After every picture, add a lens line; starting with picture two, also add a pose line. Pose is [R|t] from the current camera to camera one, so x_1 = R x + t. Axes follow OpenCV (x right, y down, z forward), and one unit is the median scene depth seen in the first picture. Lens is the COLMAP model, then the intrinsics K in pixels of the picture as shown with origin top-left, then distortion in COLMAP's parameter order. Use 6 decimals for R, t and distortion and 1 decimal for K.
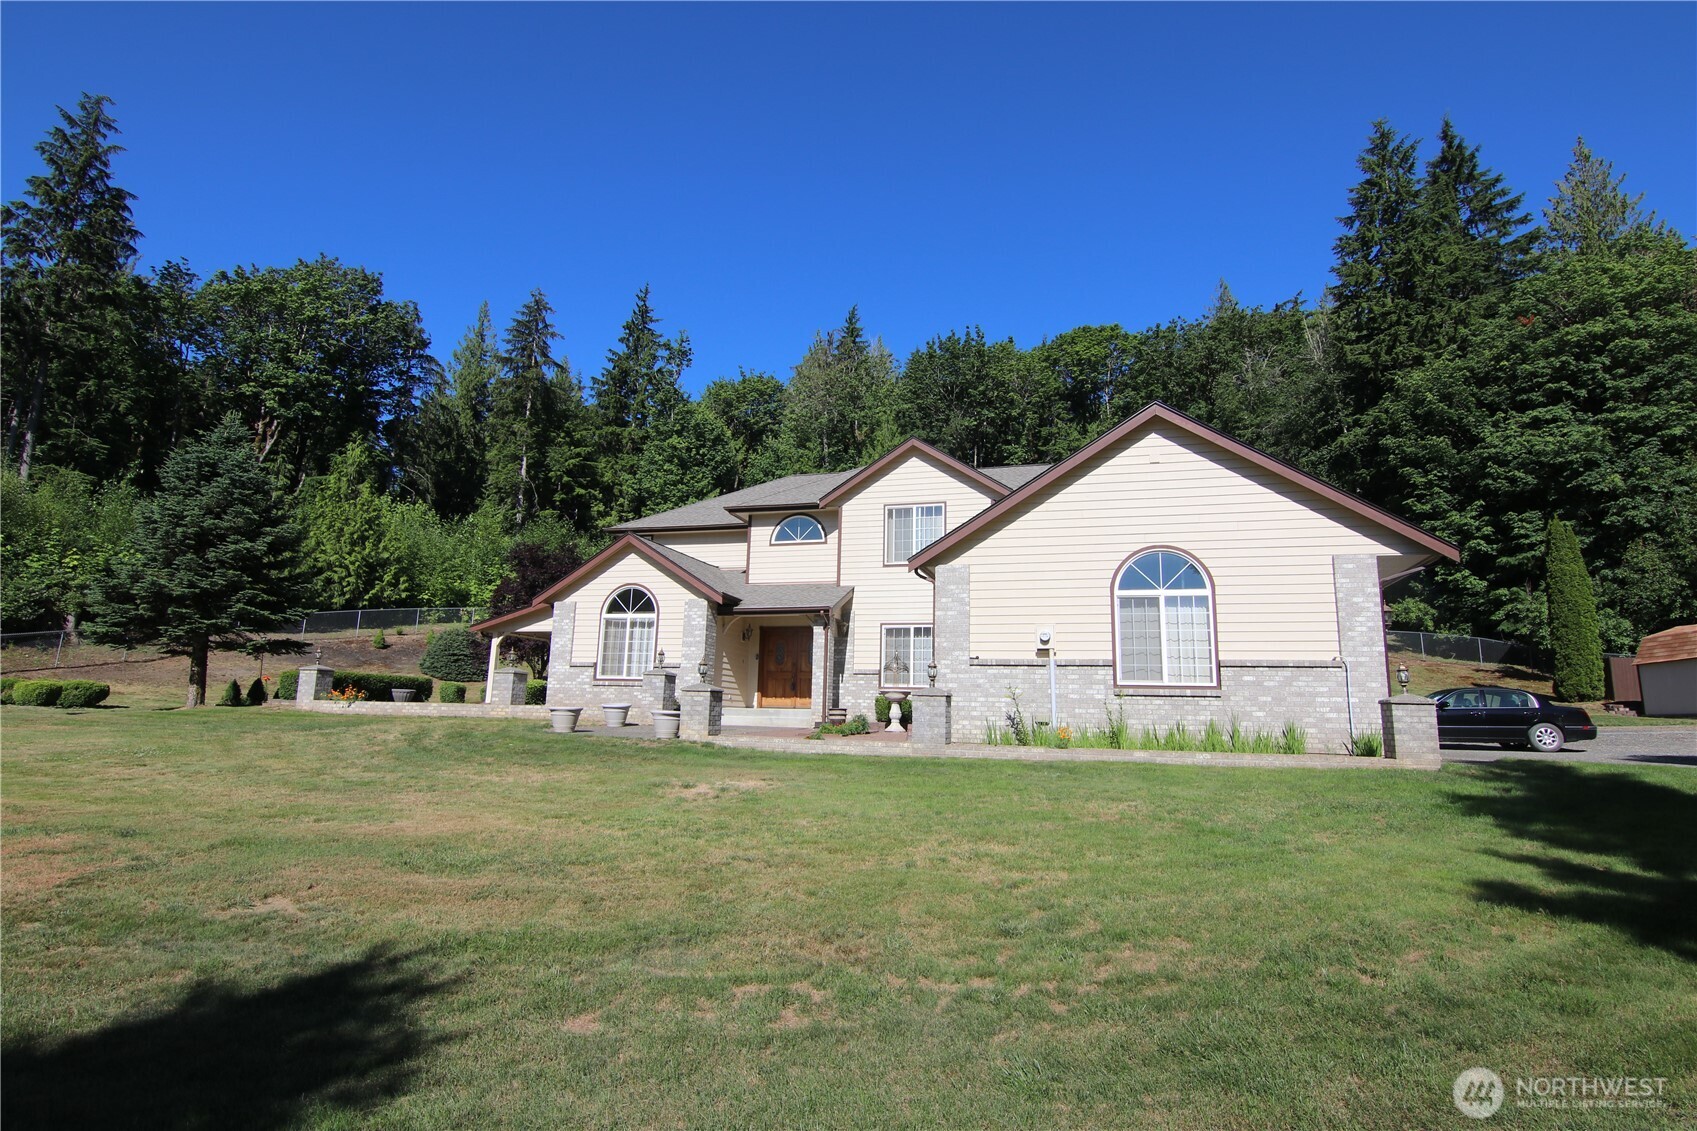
lens RADIAL K [[875.8, 0, 848.5], [0, 875.8, 565.5], [0, 0, 1]] dist [-0.016537, -0.008258]
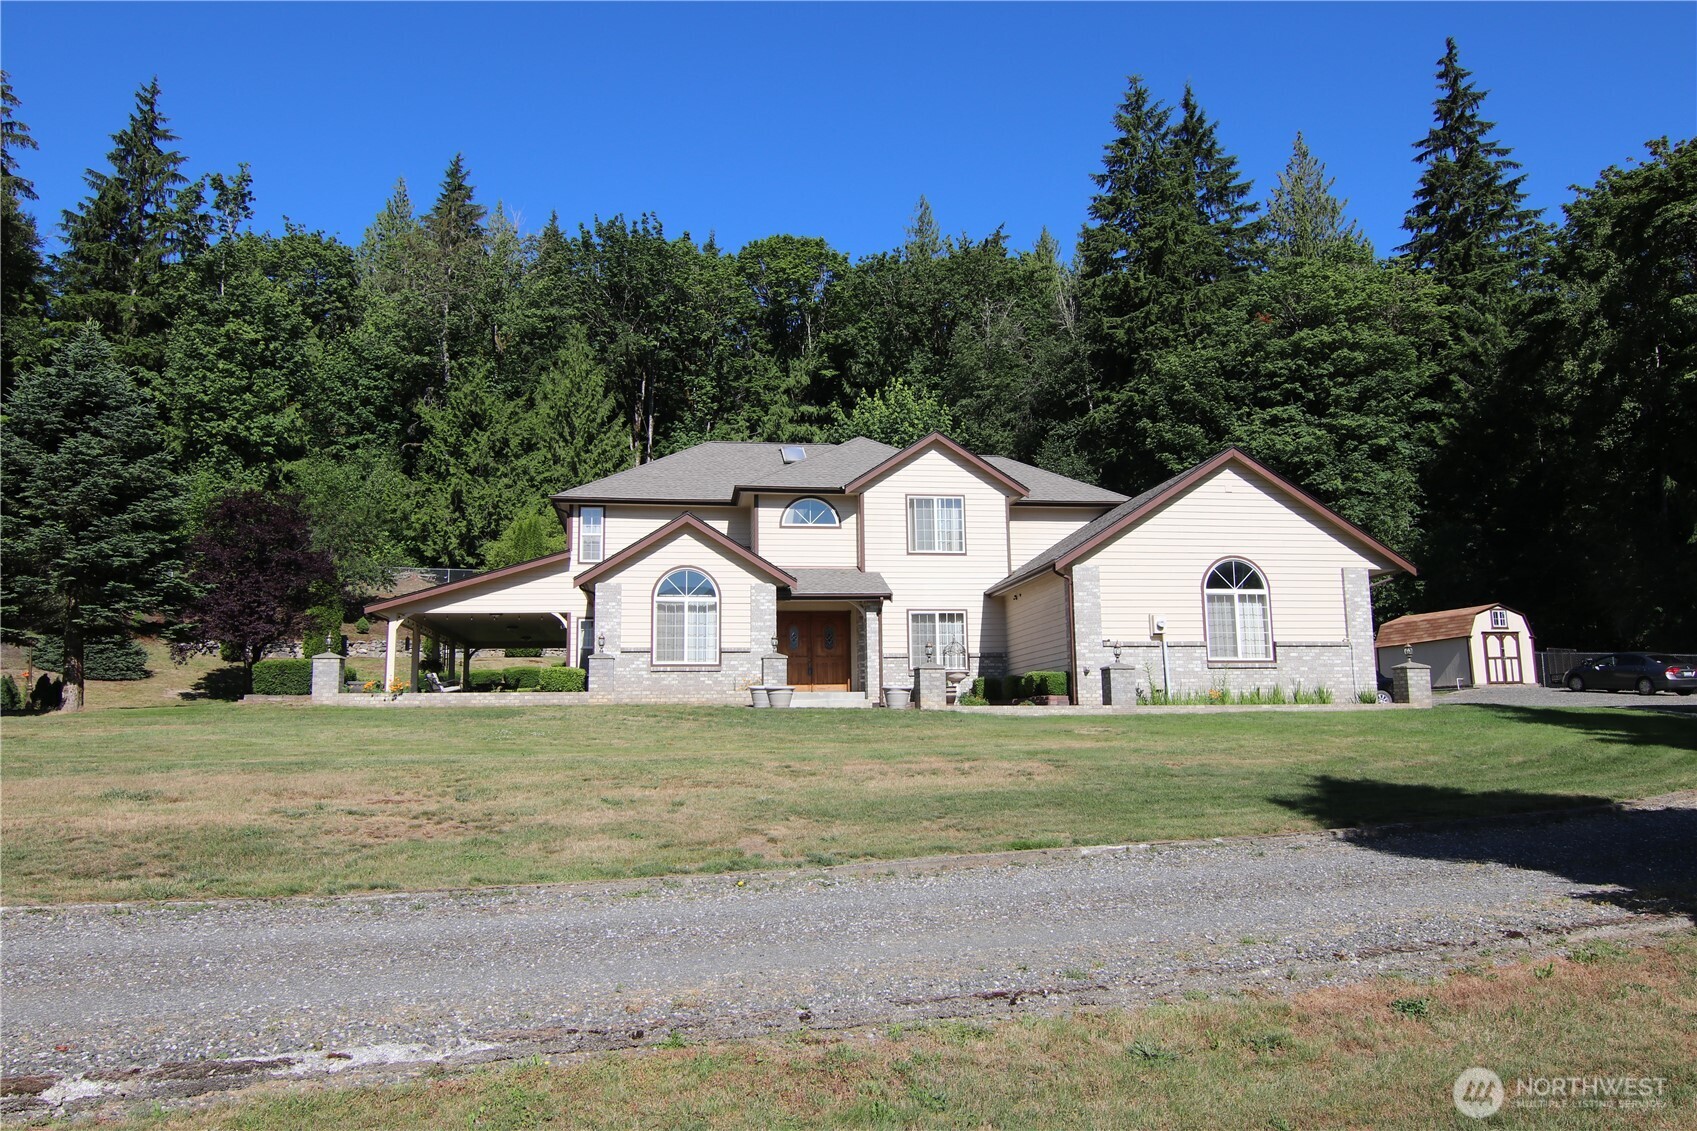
lens RADIAL K [[1262.5, 0, 848.5], [0, 1262.5, 565.5], [0, 0, 1]] dist [0.001382, -0.060556]
pose [[0.895812, 0.023974, 0.443787, -0.353083], [-0.042055, 0.998636, 0.030941, -0.014931], [-0.442440, -0.046381, 0.895598, -0.159743]]
